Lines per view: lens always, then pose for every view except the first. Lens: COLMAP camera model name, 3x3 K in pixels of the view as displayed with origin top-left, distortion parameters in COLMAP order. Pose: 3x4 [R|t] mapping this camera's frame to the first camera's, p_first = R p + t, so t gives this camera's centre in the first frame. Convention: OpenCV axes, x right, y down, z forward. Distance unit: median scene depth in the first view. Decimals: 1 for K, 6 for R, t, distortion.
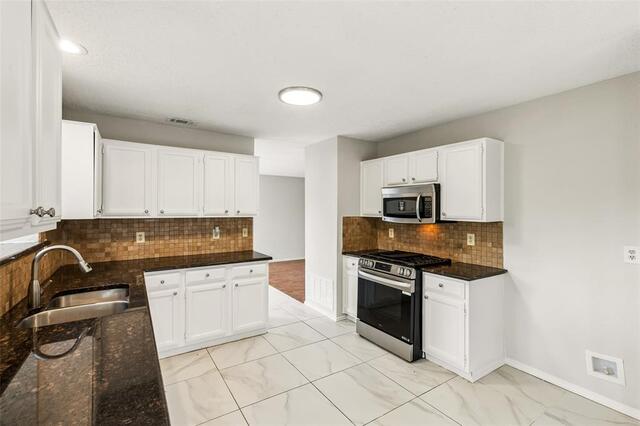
lens RADIAL K [[290.6, 0, 318.8], [0, 290.6, 210.8], [0, 0, 1]] dist [0.000631, 0.000169]
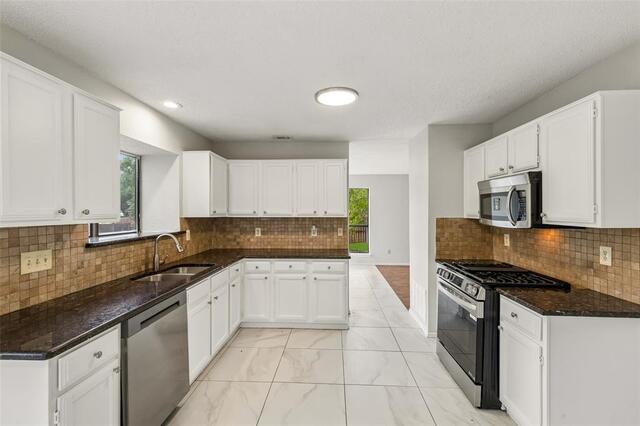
lens RADIAL K [[290.6, 0, 318.8], [0, 290.6, 210.8], [0, 0, 1]] dist [0.000631, 0.000169]
pose [[0.806753, -0.003662, -0.590877, 0.361917], [0.002321, 0.999993, -0.003028, 0.001297], [0.590884, 0.001071, 0.806756, 0.110888]]
